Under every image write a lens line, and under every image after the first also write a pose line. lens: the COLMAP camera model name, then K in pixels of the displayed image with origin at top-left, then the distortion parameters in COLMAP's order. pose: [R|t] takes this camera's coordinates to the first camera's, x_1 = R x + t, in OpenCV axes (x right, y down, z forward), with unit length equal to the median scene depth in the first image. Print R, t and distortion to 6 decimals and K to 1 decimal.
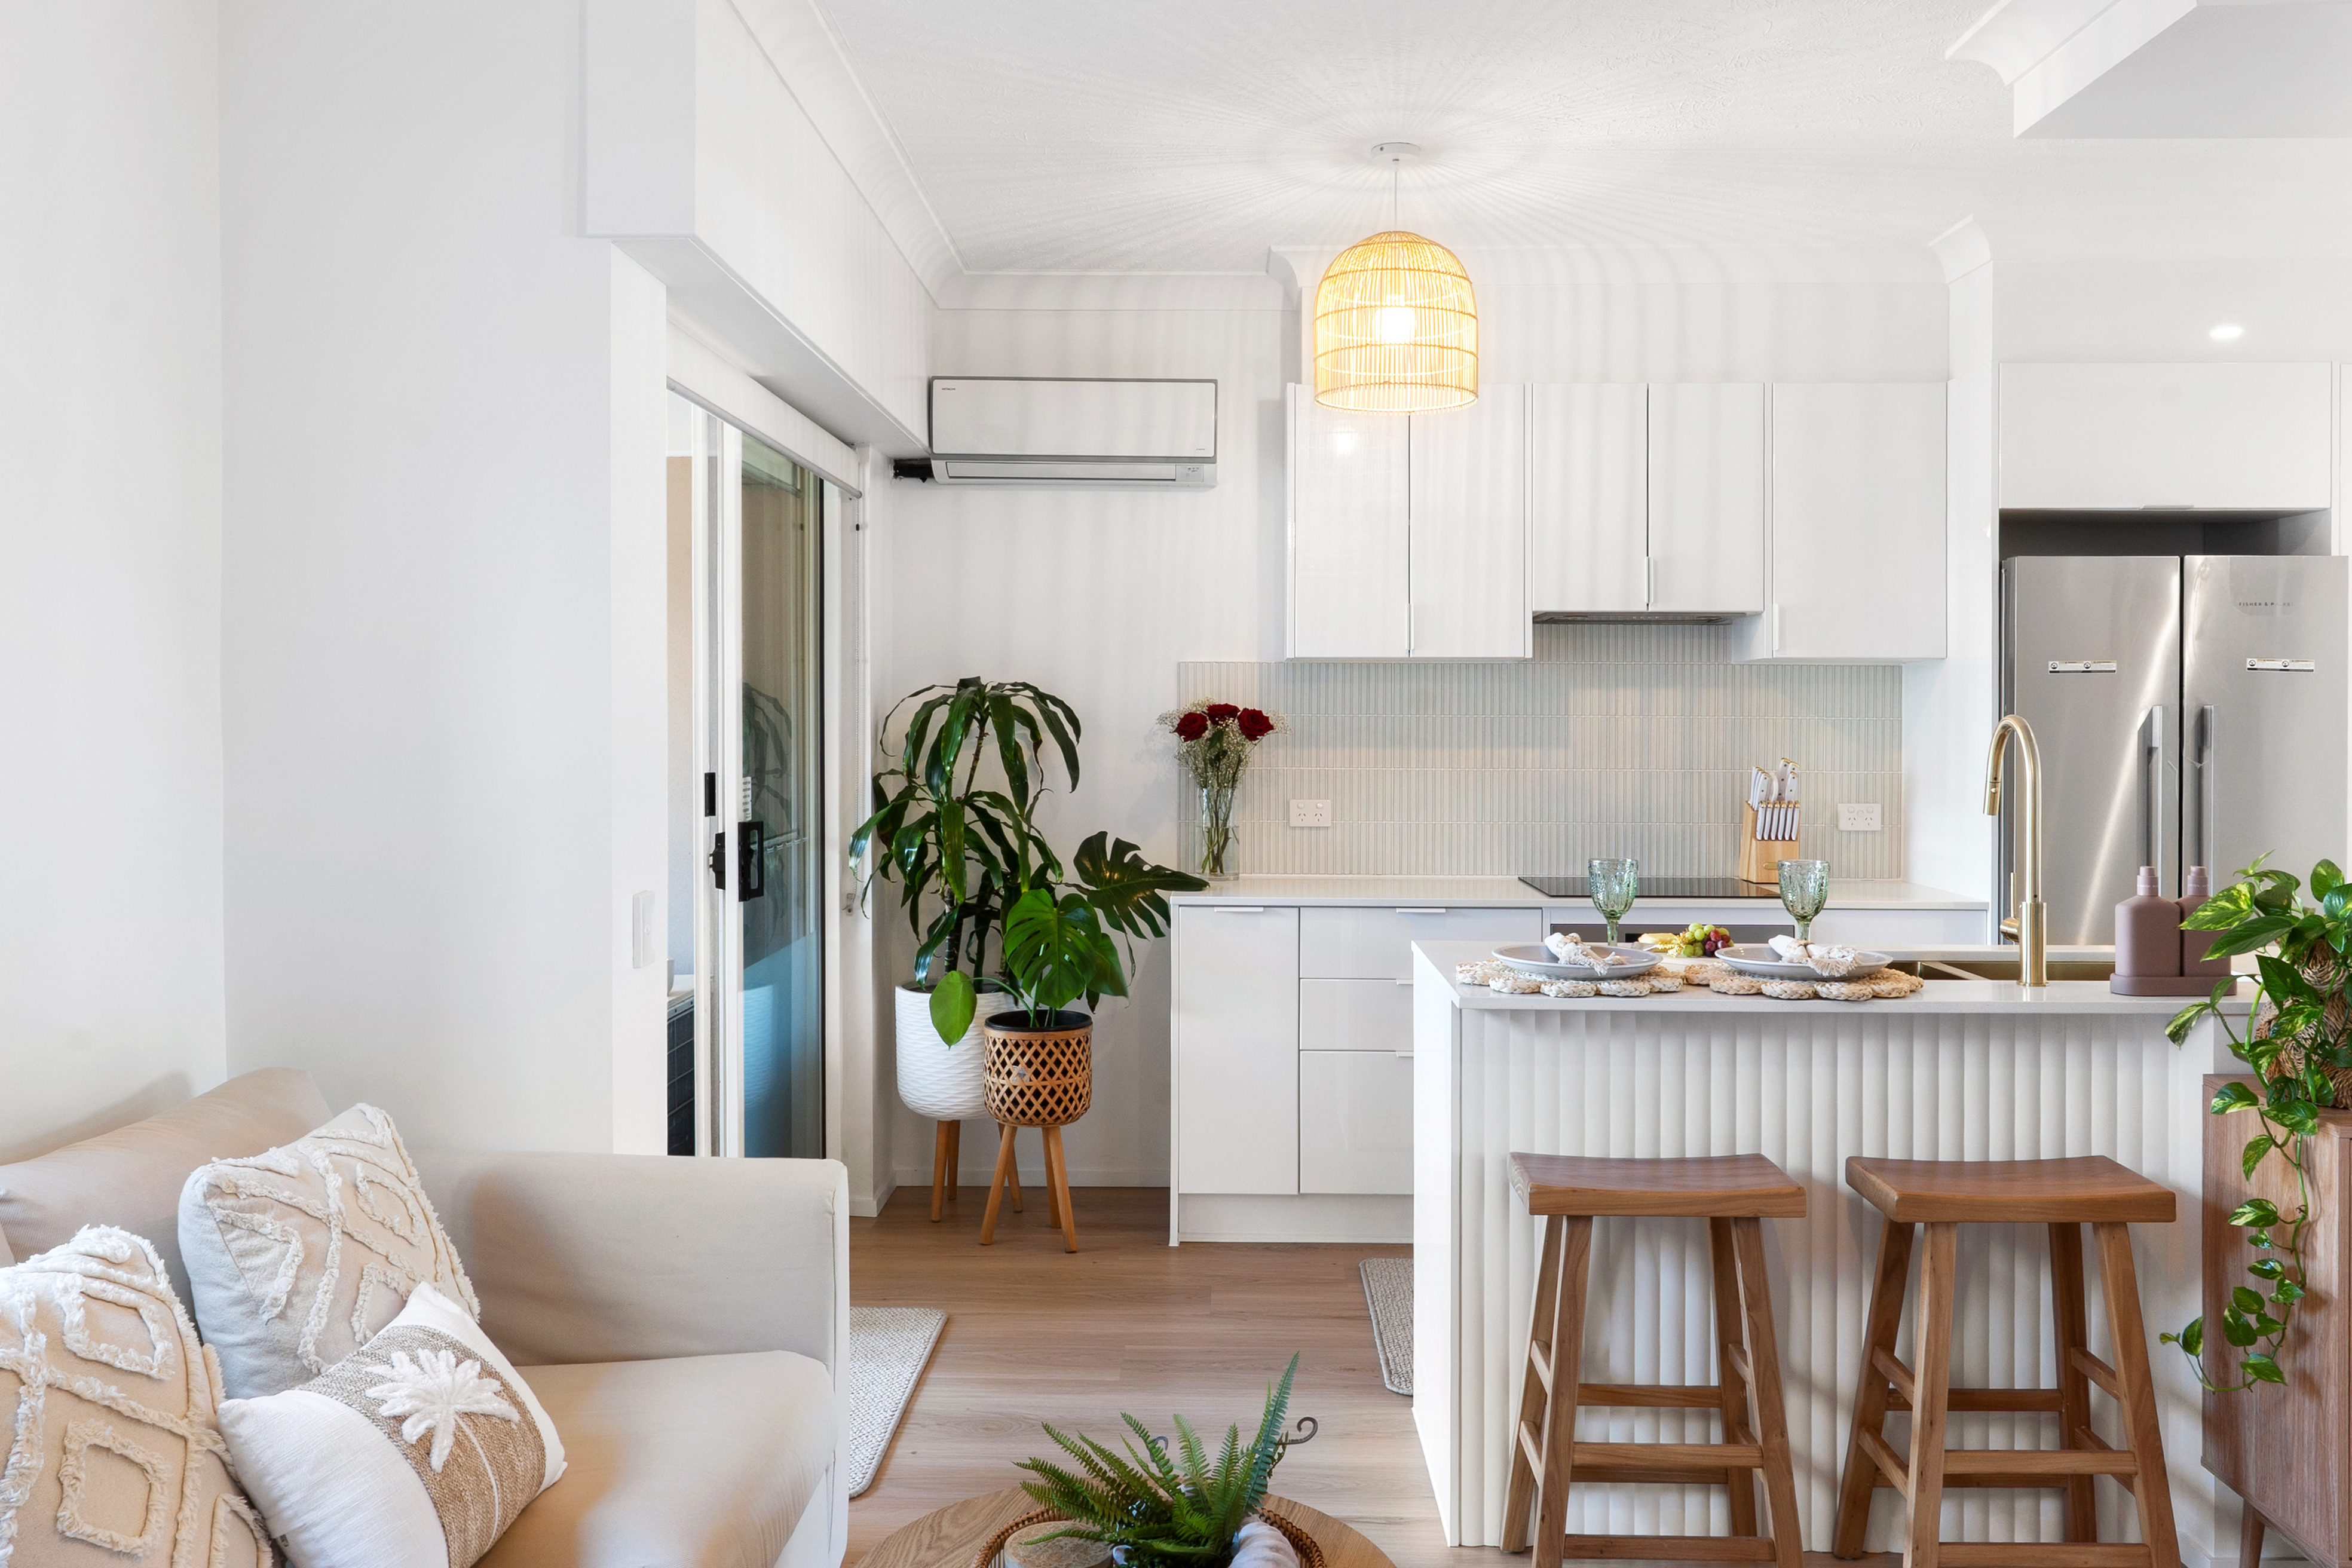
lens RADIAL K [[2042.4, 0, 939.3], [0, 2042.4, 704.3], [0, 0, 1]] dist [0.002583, -0.005440]
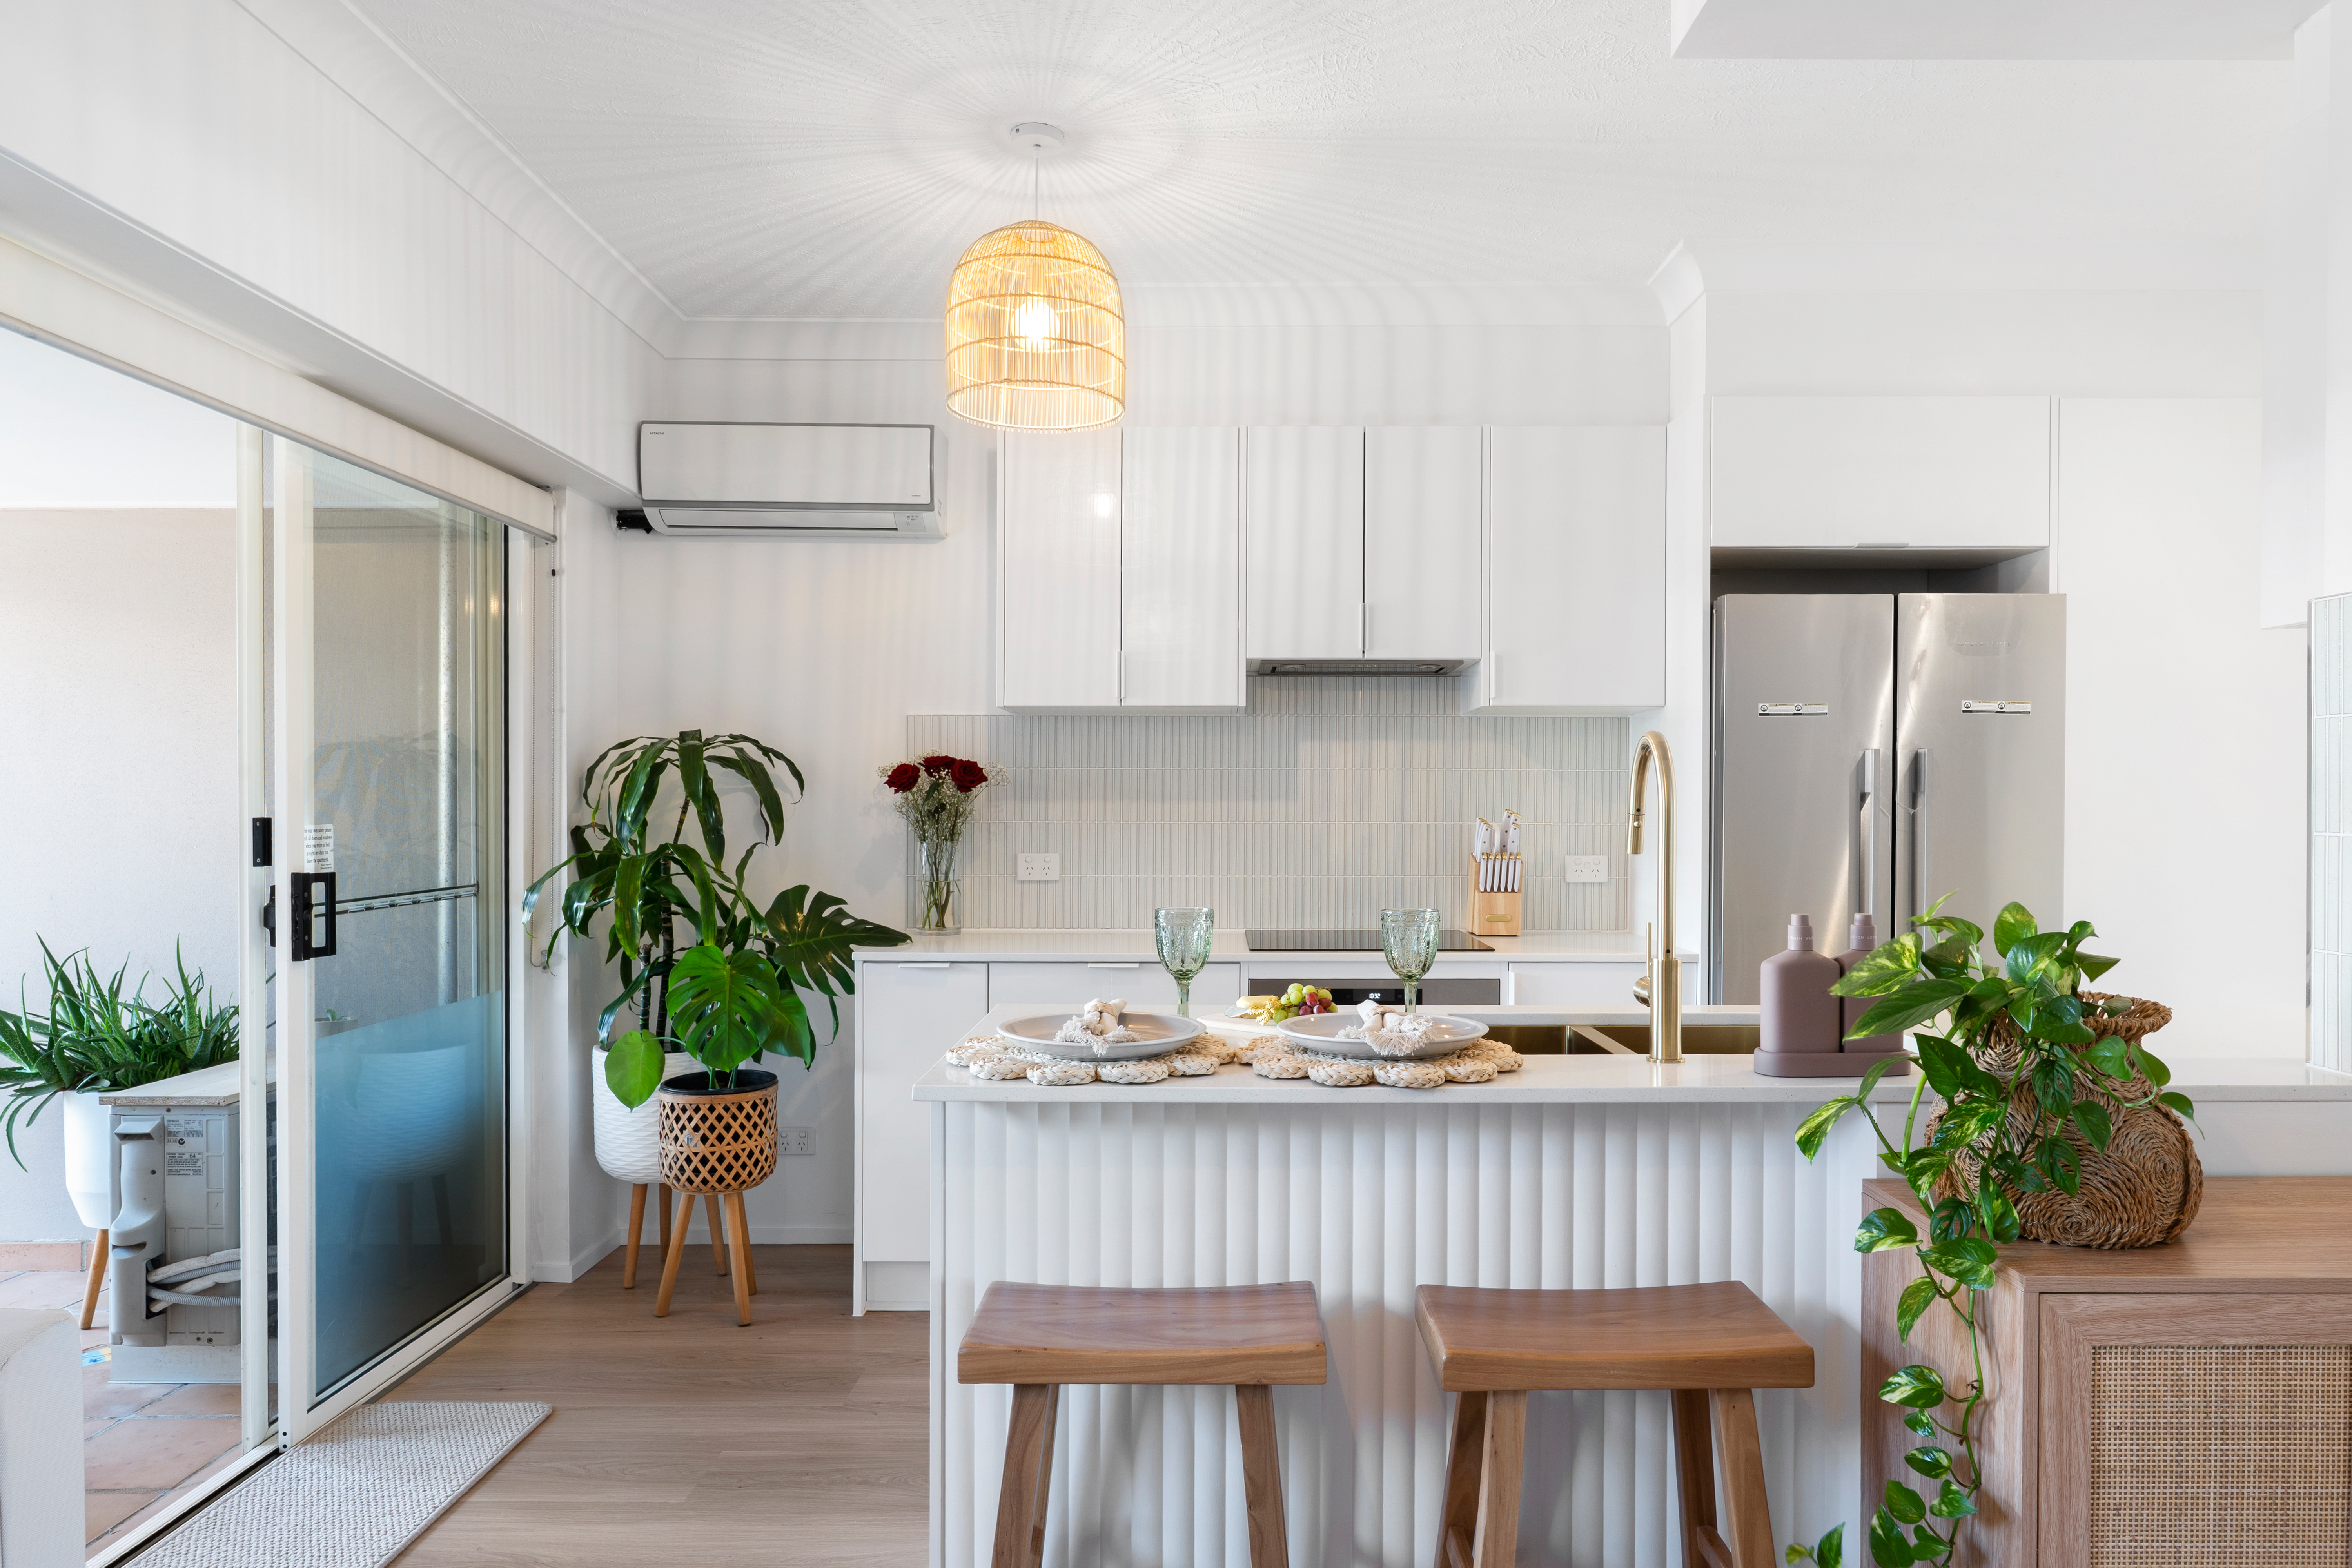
lens RADIAL K [[1533.4, 0, 1071.7], [0, 1533.4, 801.7], [0, 0, 1]] dist [0.001165, -0.012603]
pose [[0.999860, -0.002279, 0.016576, 0.208061], [0.002288, 0.999997, -0.000476, 0.024665], [-0.016575, 0.000514, 0.999862, 0.284607]]
